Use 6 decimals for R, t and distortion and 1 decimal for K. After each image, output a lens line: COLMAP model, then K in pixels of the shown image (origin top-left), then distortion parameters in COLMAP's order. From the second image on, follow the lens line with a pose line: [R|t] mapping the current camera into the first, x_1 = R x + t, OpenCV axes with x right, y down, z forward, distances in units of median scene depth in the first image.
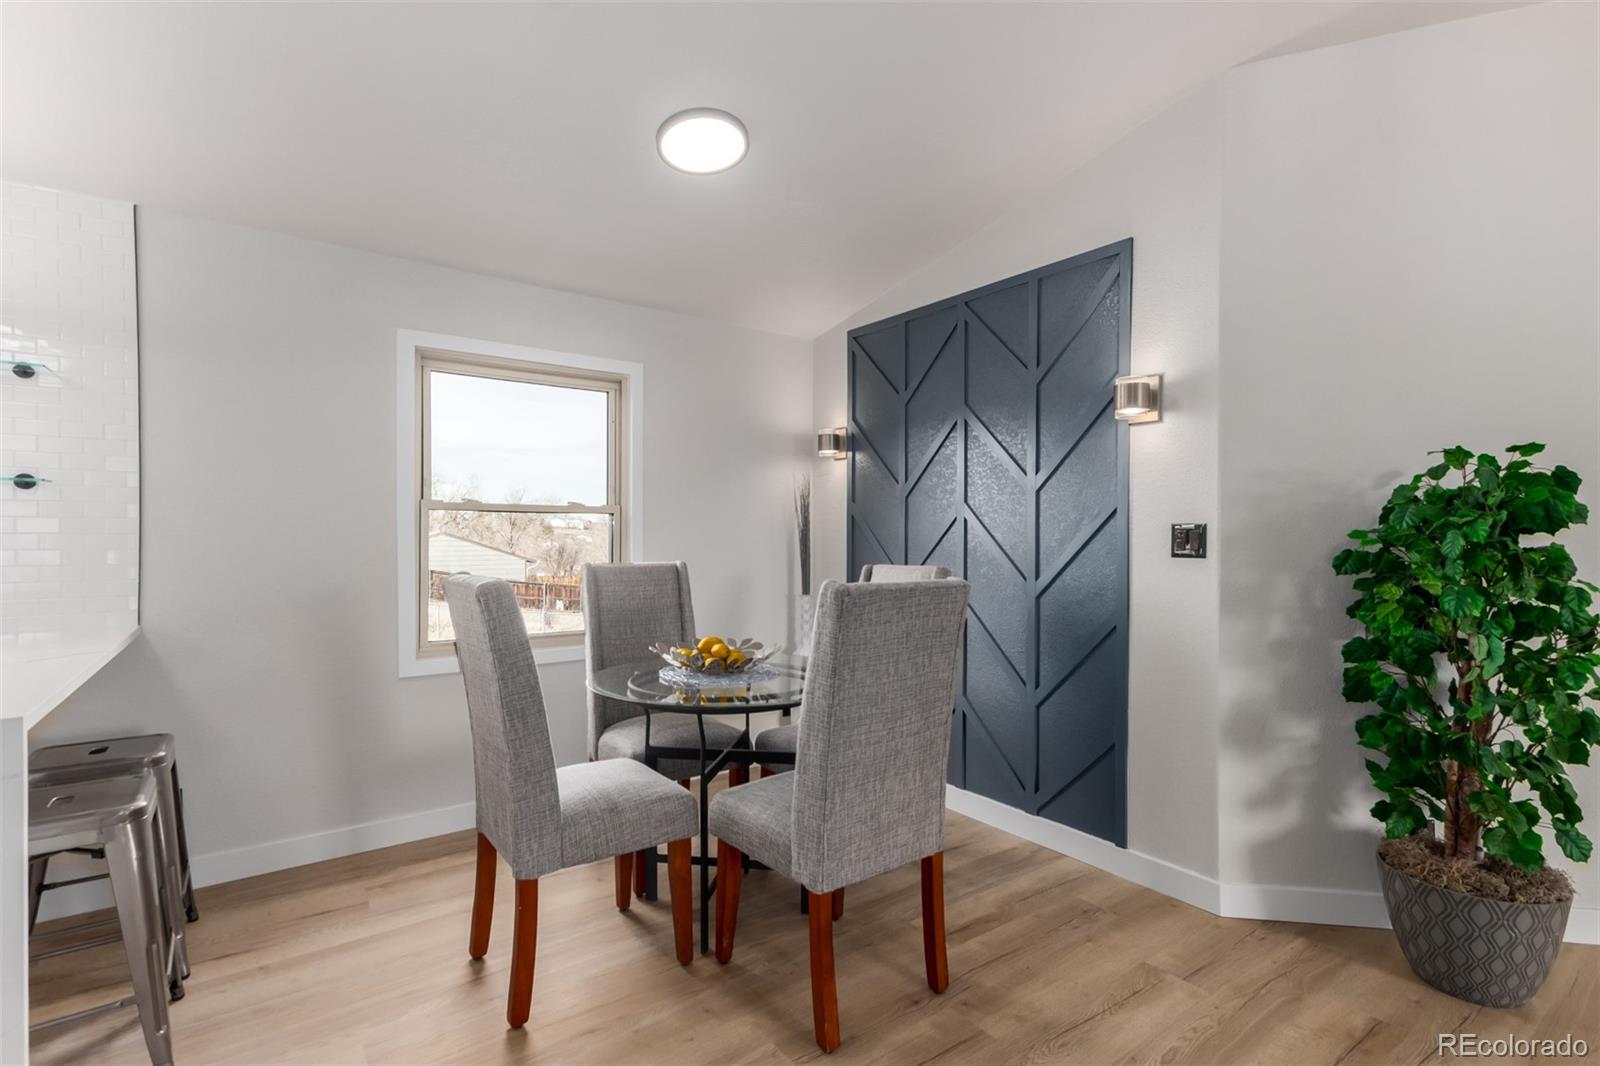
lens RADIAL K [[771.6, 0, 801.6], [0, 771.6, 535.7], [0, 0, 1]] dist [0.004368, 0.000082]
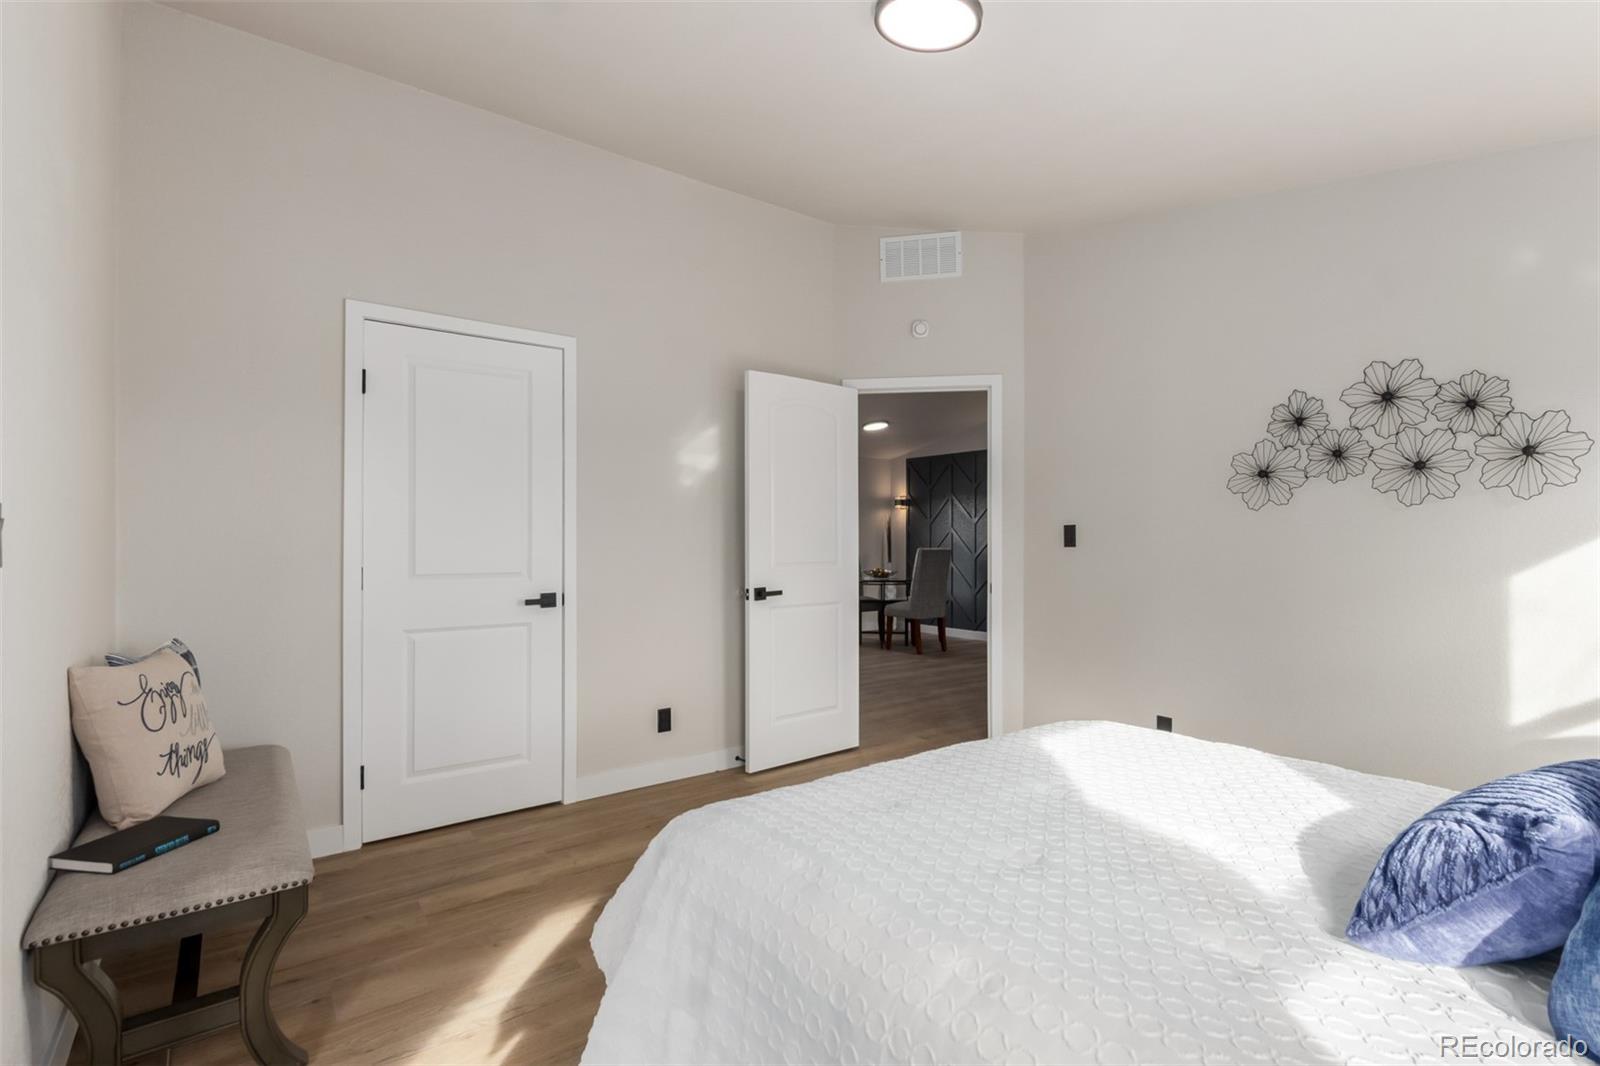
lens RADIAL K [[757.9, 0, 811.0], [0, 757.9, 539.6], [0, 0, 1]] dist [0.004229, -0.000350]
pose [[0.999828, 0.002110, 0.018437, -0.471116], [-0.001938, 0.999954, -0.009381, 0.039216], [-0.018456, 0.009344, 0.999786, -2.339746]]
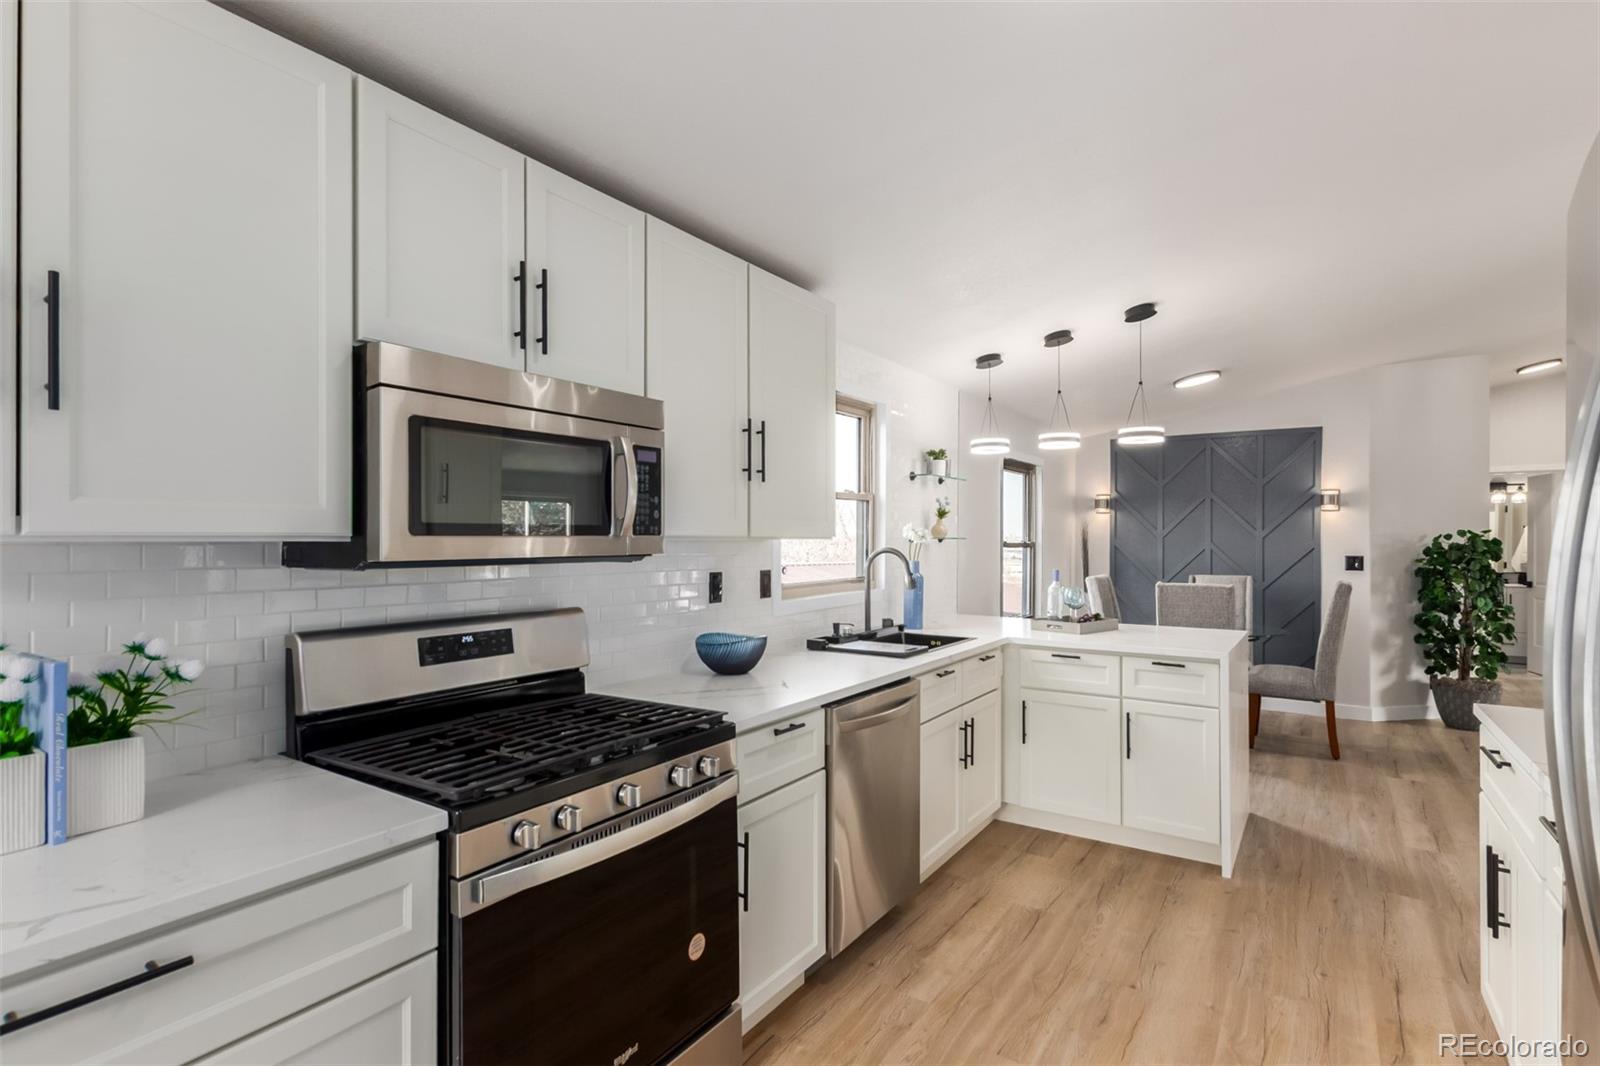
lens RADIAL K [[764.2, 0, 812.1], [0, 764.2, 532.3], [0, 0, 1]] dist [0.007695, -0.000300]
pose [[0.940384, 0.005167, 0.340076, -1.814382], [-0.000940, 0.999920, -0.012593, -0.055486], [-0.340114, 0.011522, 0.940314, -0.614682]]
